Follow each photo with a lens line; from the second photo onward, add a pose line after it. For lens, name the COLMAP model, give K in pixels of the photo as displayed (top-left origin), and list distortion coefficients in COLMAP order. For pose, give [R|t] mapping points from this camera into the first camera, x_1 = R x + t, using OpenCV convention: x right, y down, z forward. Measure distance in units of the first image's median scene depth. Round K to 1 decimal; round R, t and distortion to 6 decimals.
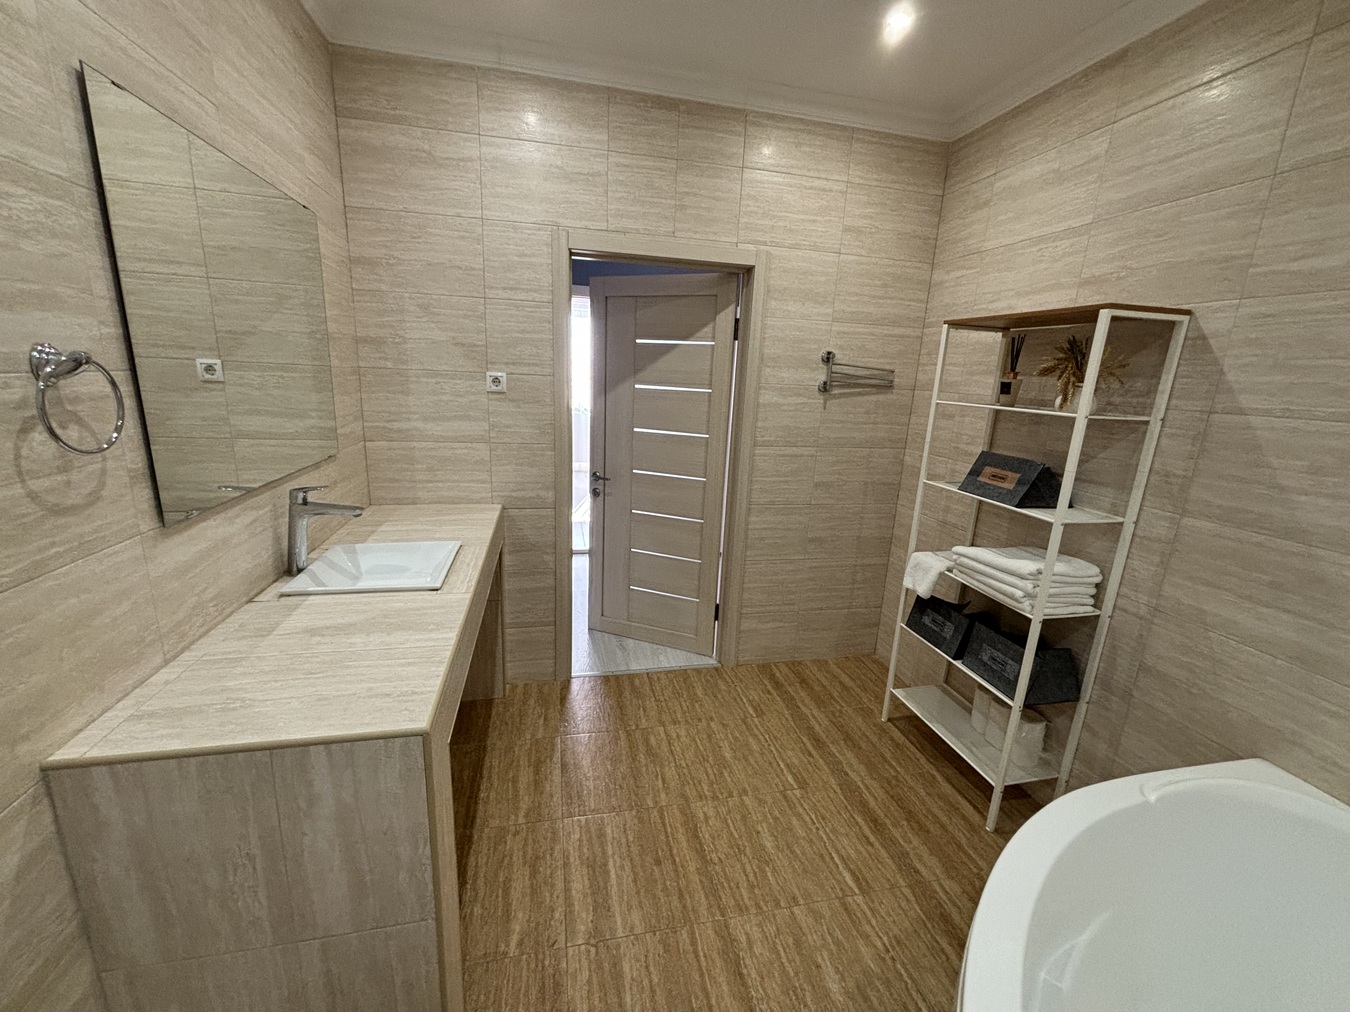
lens RADIAL K [[549.1, 0, 673.8], [0, 549.1, 505.0], [0, 0, 1]] dist [0.001199, 0.000215]
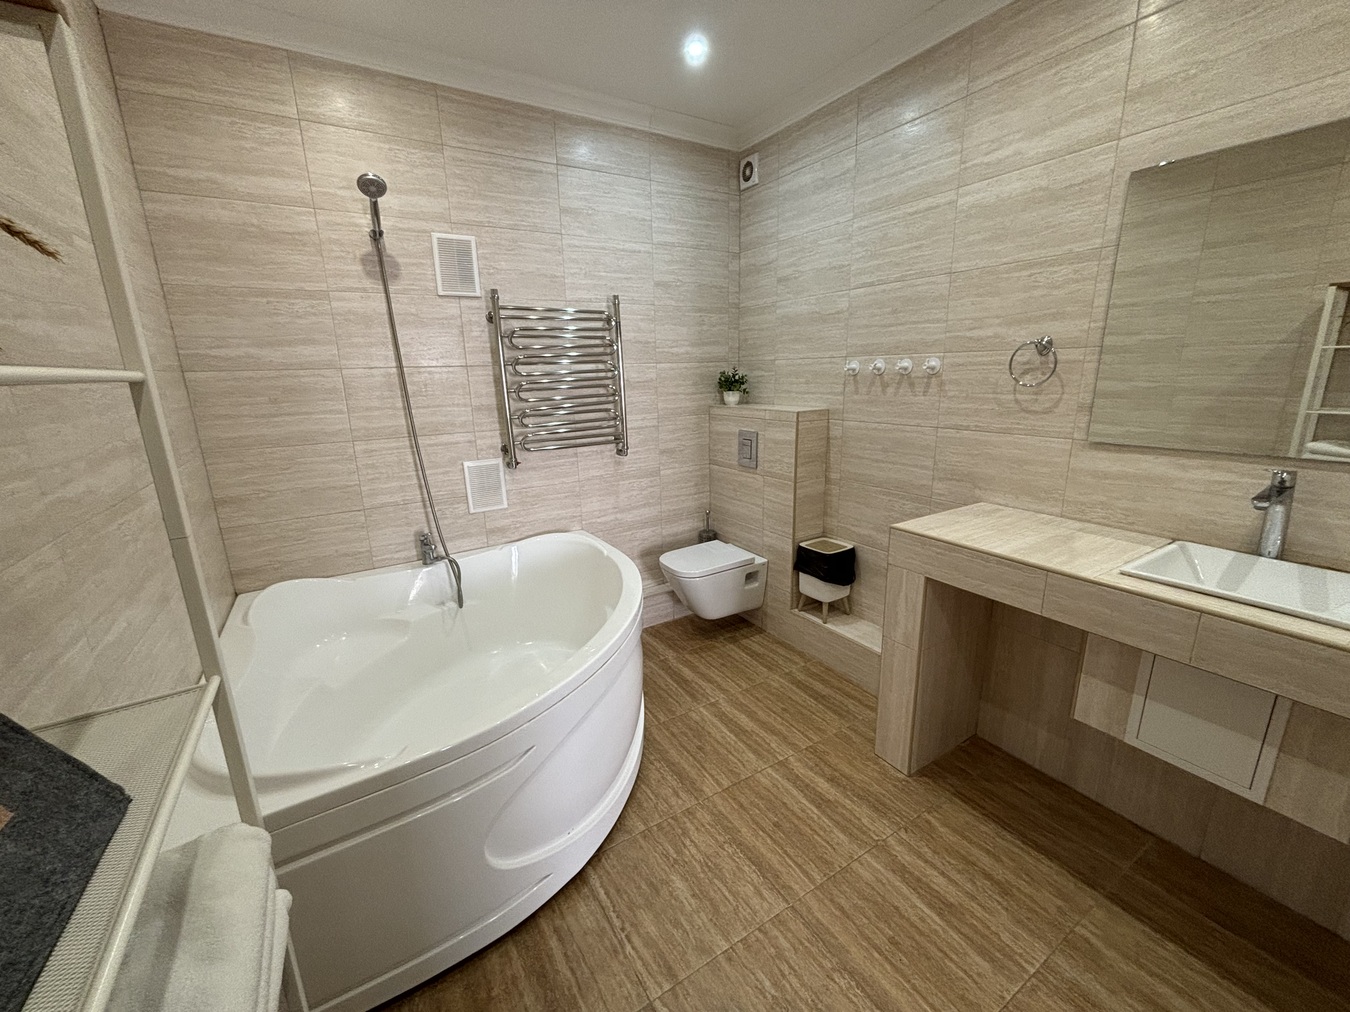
lens RADIAL K [[547.6, 0, 672.3], [0, 547.6, 505.1], [0, 0, 1]] dist [-0.000902, 0.000504]
pose [[-0.945555, 0.056260, -0.320562, 0.544552], [-0.096199, 0.892625, 0.440415, -0.266462], [0.310919, 0.447275, -0.838615, 1.399408]]
